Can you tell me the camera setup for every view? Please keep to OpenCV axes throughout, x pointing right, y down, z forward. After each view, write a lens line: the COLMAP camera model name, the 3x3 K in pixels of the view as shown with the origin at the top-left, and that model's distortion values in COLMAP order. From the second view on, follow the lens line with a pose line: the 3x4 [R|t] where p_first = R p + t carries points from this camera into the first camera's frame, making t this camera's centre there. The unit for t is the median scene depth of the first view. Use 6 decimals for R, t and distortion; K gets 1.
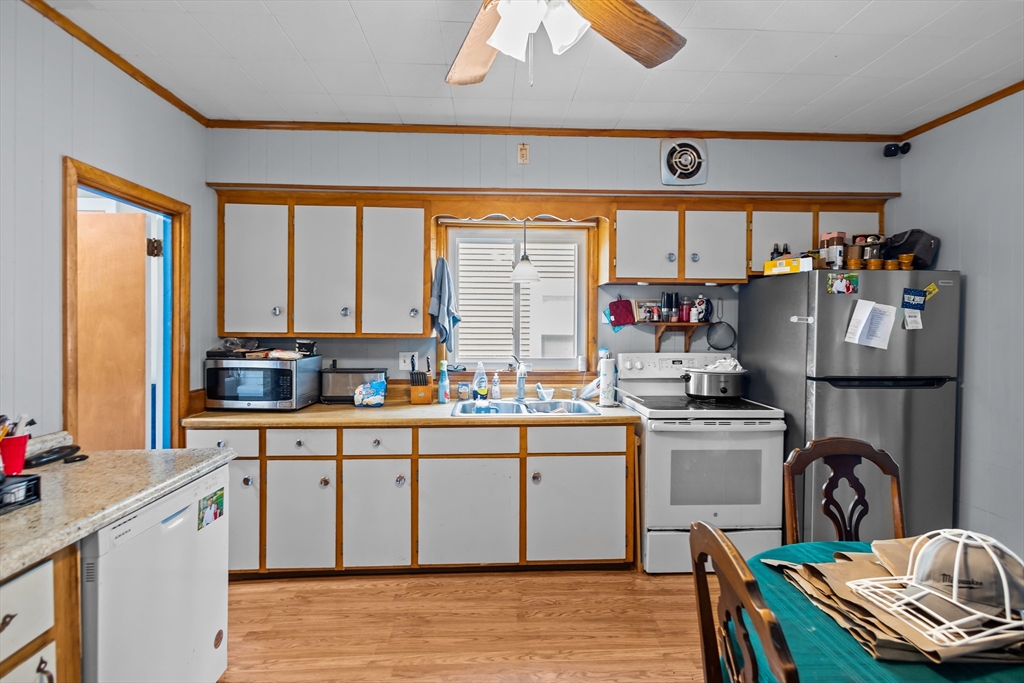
lens RADIAL K [[475.1, 0, 513.9], [0, 475.1, 340.0], [0, 0, 1]] dist [0.000732, -0.000312]
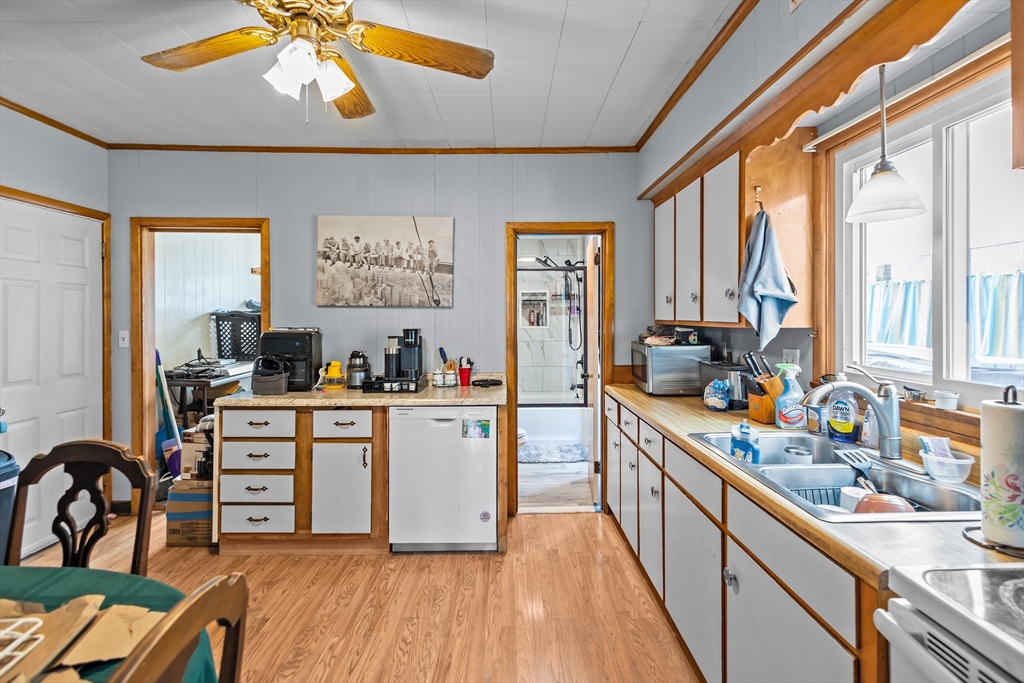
lens RADIAL K [[476.3, 0, 514.7], [0, 476.3, 328.9], [0, 0, 1]] dist [0.000260, -0.000180]
pose [[-0.029047, 0.019488, -0.999388, 0.653016], [-0.024906, 0.999485, 0.020214, -0.011331], [0.999268, 0.025478, -0.028547, 0.804249]]
